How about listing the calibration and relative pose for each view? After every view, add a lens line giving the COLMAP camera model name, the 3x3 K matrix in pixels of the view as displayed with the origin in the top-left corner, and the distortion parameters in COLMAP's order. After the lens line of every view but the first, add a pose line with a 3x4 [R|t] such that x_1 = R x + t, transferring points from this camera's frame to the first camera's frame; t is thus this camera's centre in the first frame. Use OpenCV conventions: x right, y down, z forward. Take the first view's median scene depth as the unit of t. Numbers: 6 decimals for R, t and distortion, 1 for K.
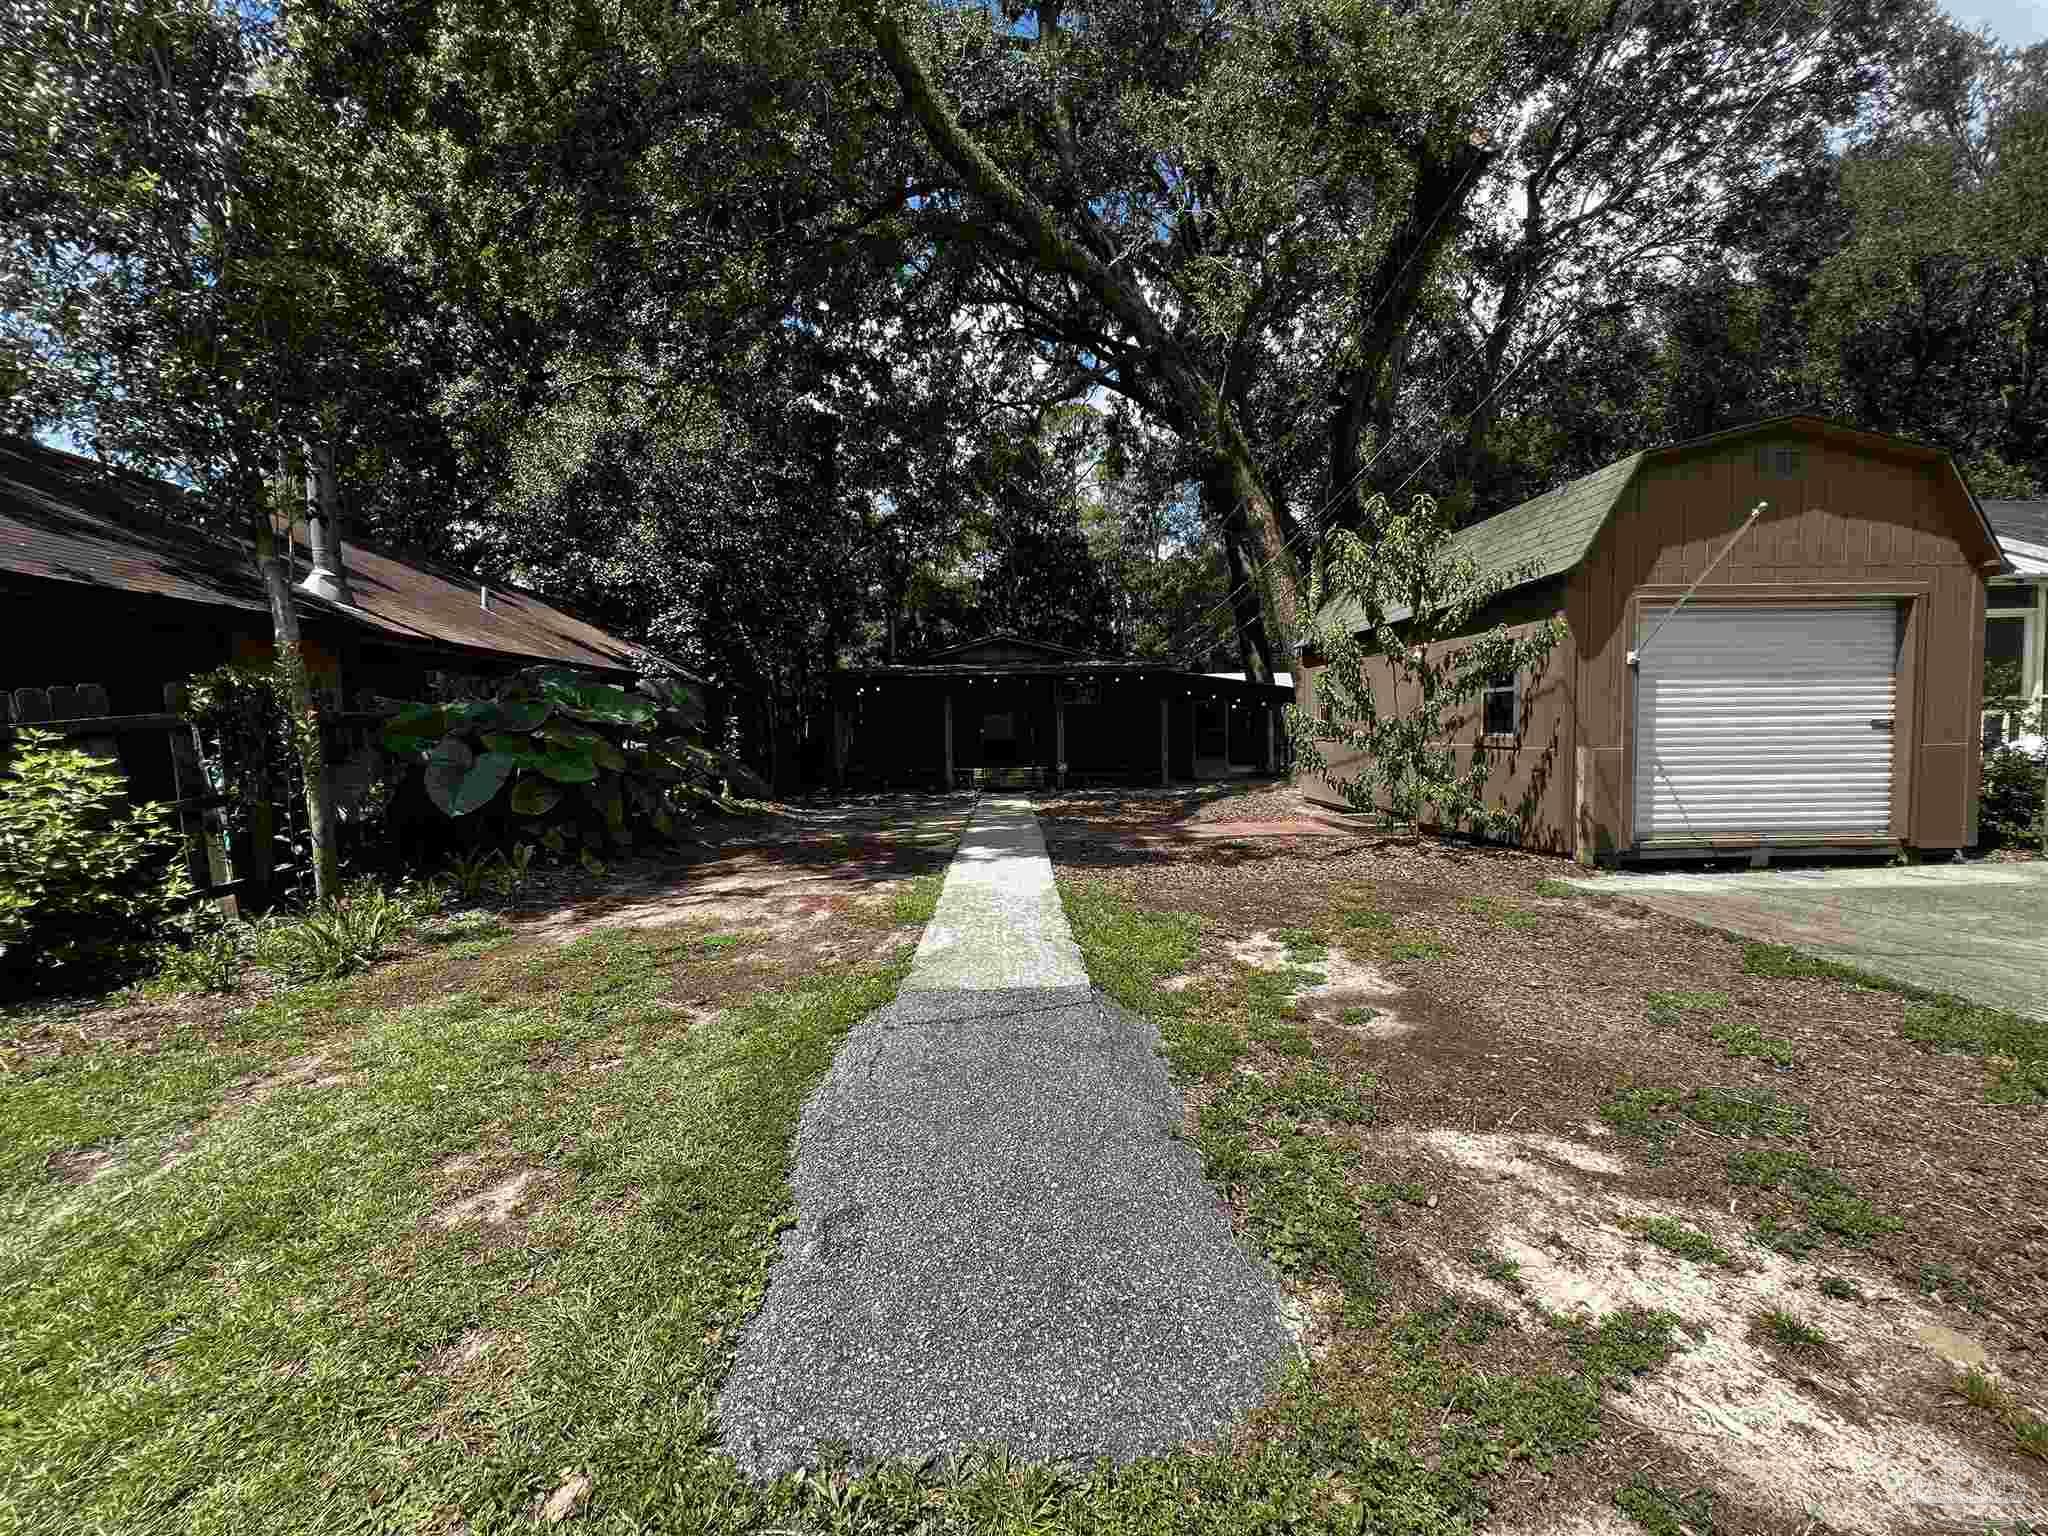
lens RADIAL K [[825.1, 0, 1027.9], [0, 825.1, 774.4], [0, 0, 1]] dist [-0.003282, 0.001080]
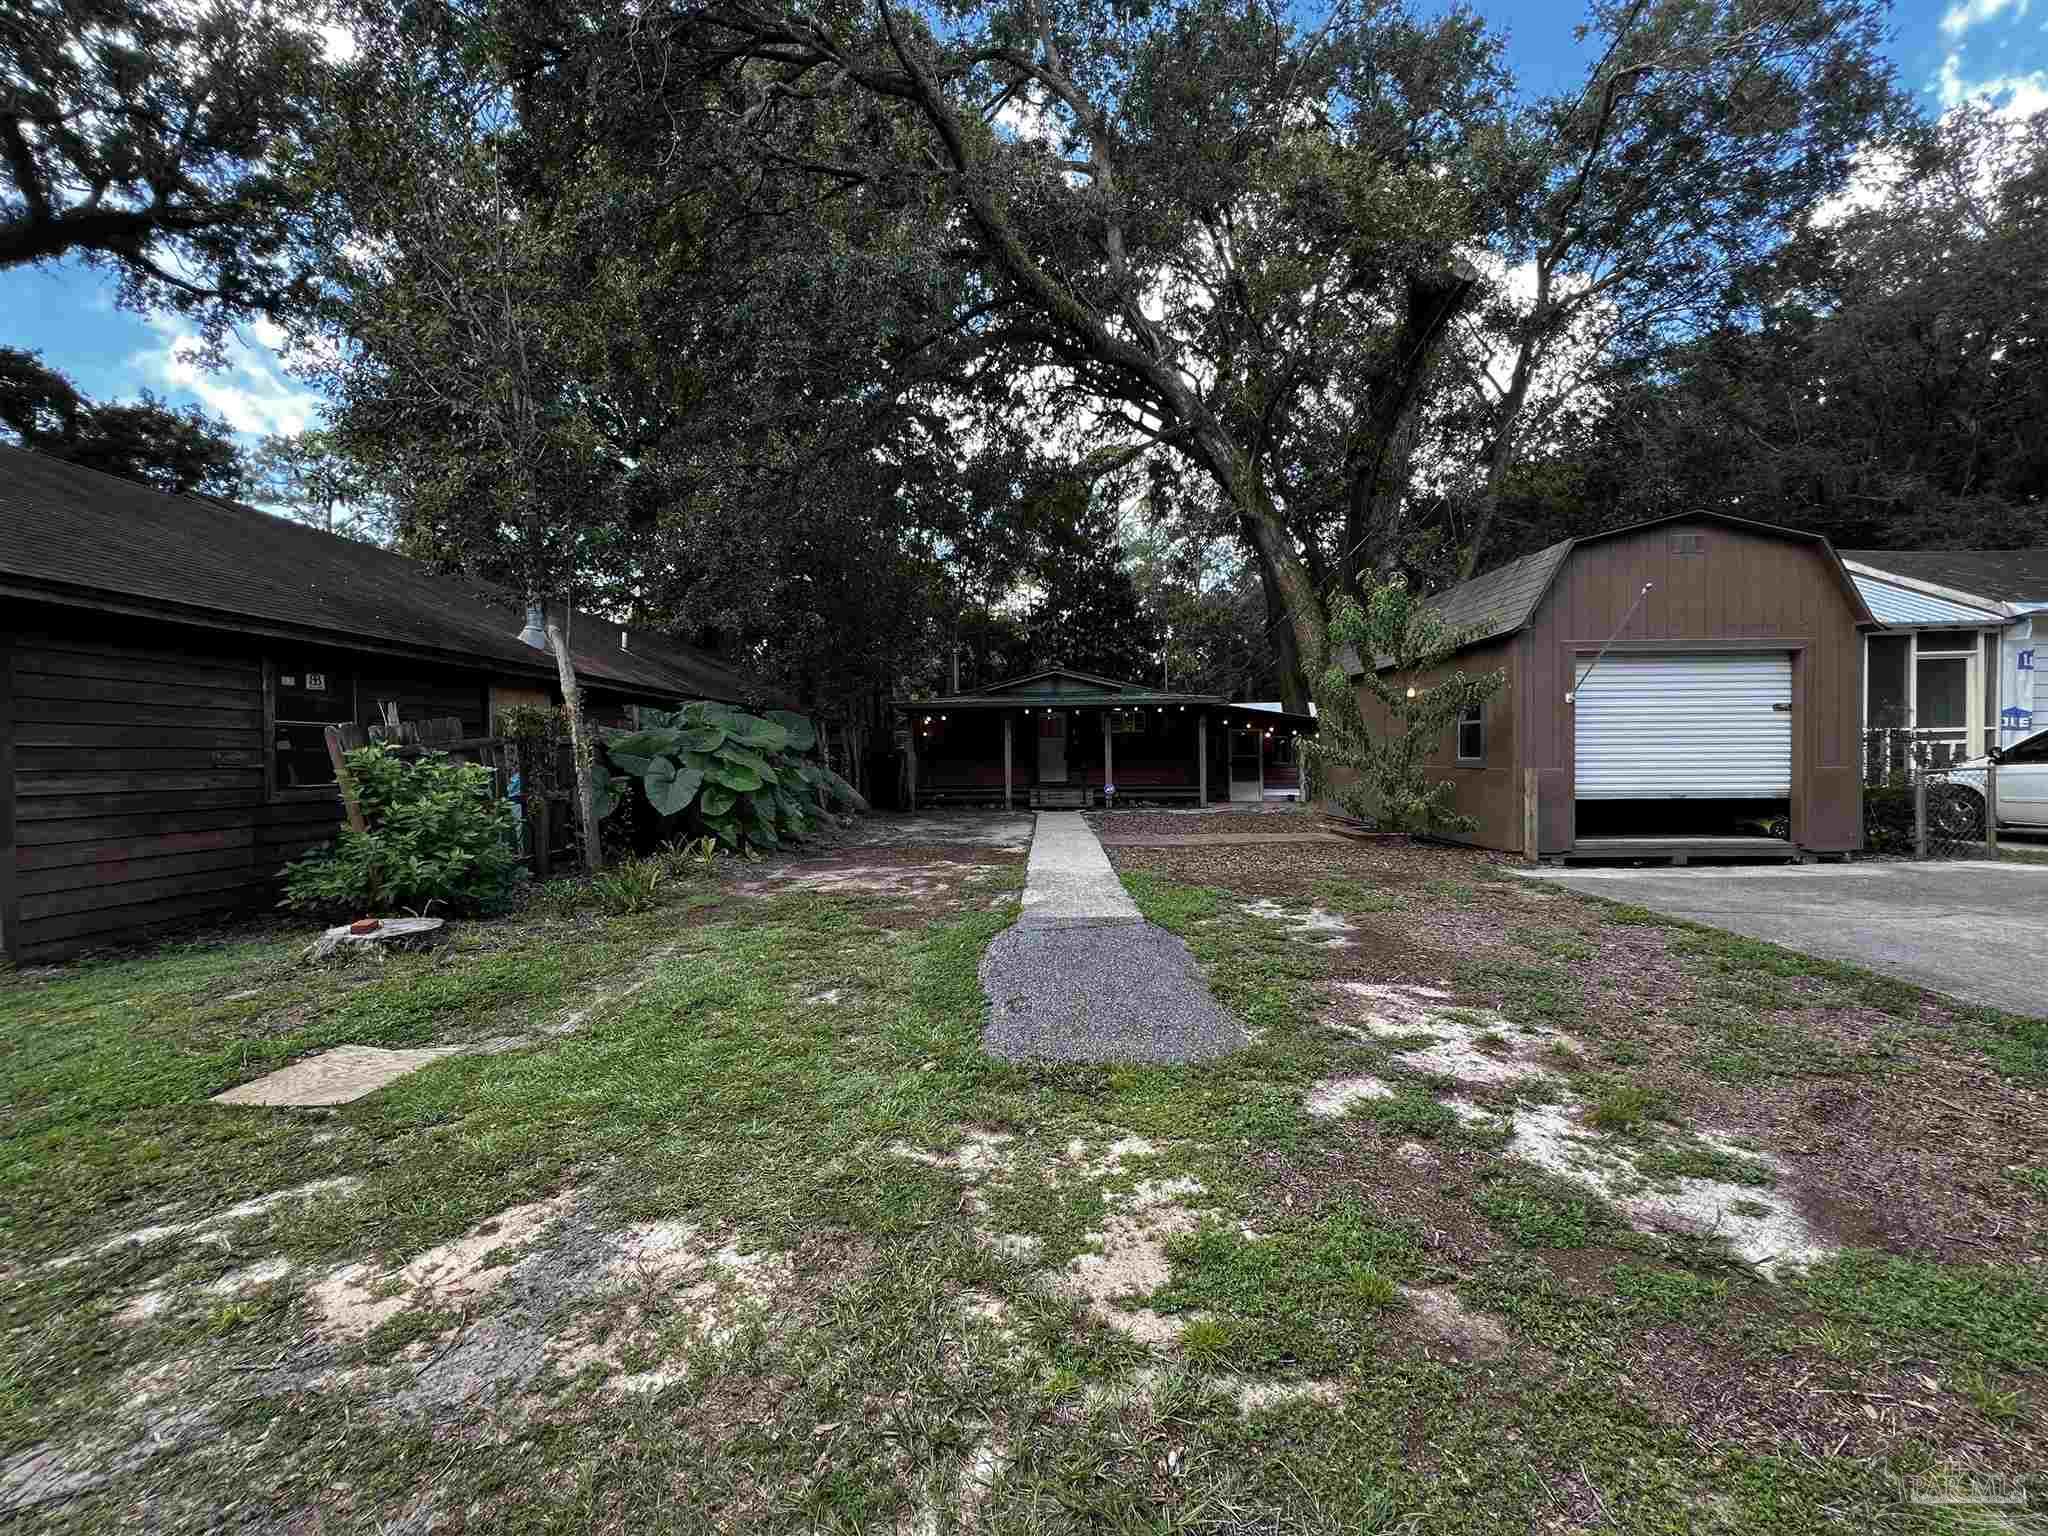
lens RADIAL K [[825.1, 0, 1028.6], [0, 825.1, 771.0], [0, 0, 1]] dist [-0.003282, 0.001080]
pose [[0.998791, 0.005587, -0.048848, -0.022653], [-0.007399, 0.999288, -0.037008, 0.015717], [0.048606, 0.037325, 0.998120, -0.194602]]
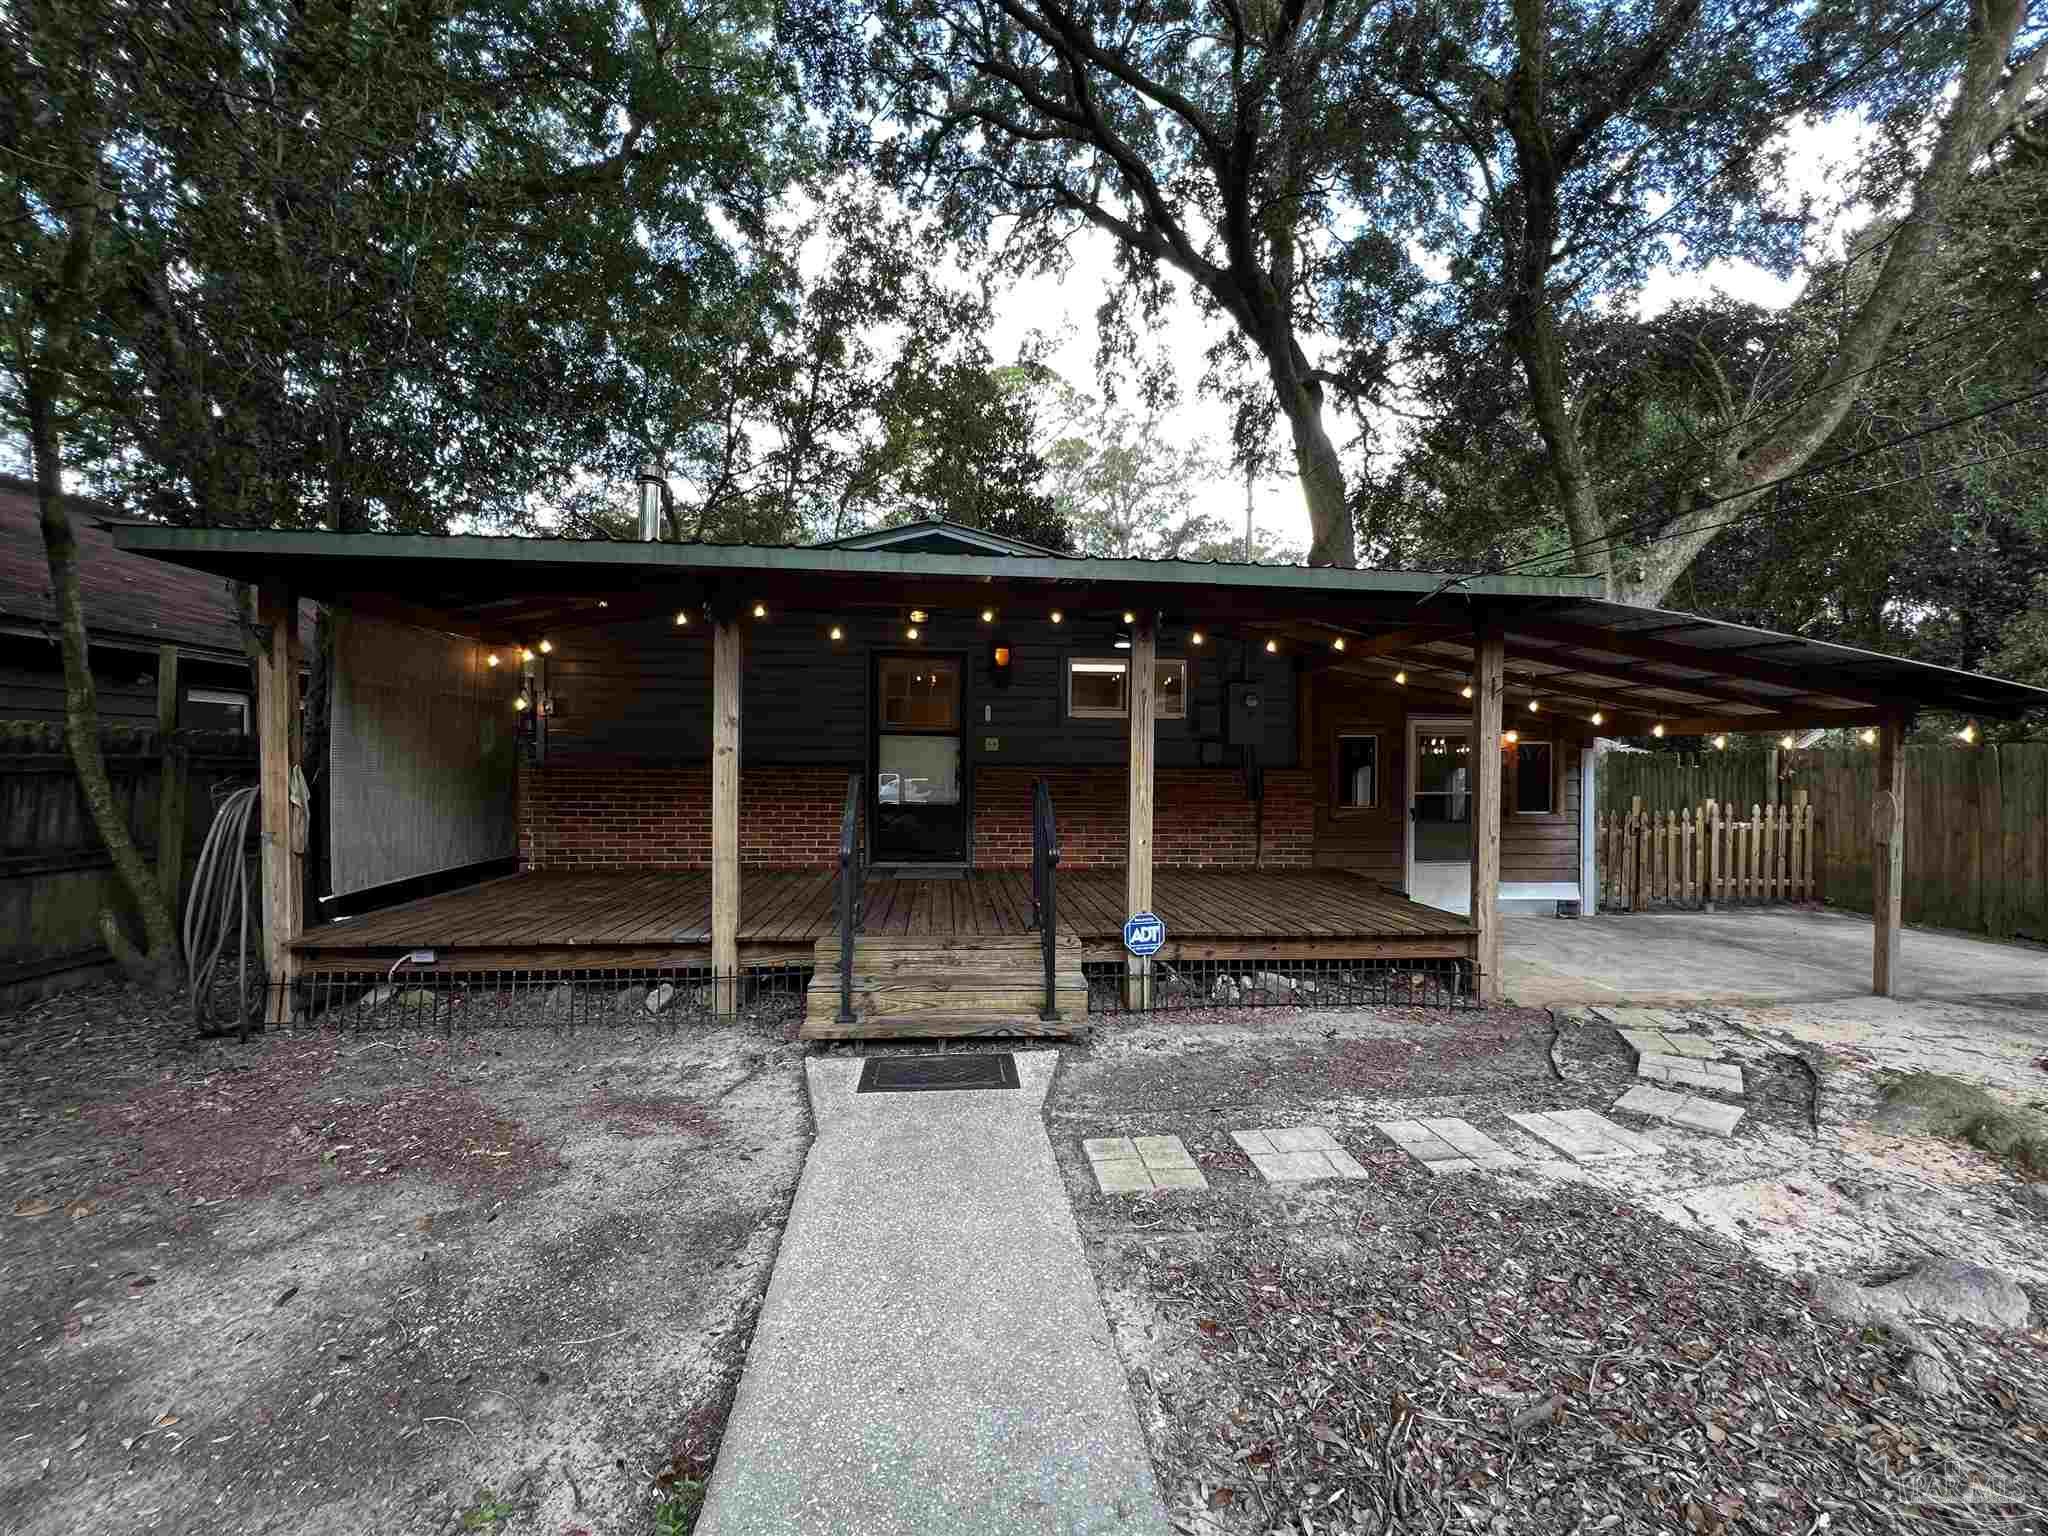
lens RADIAL K [[825.1, 0, 1032.4], [0, 825.1, 772.2], [0, 0, 1]] dist [-0.003282, 0.001080]
pose [[0.994830, 0.028725, 0.097407, -0.040755], [-0.024929, 0.998890, -0.039965, -0.085121], [-0.098447, 0.037330, 0.994442, 1.230523]]
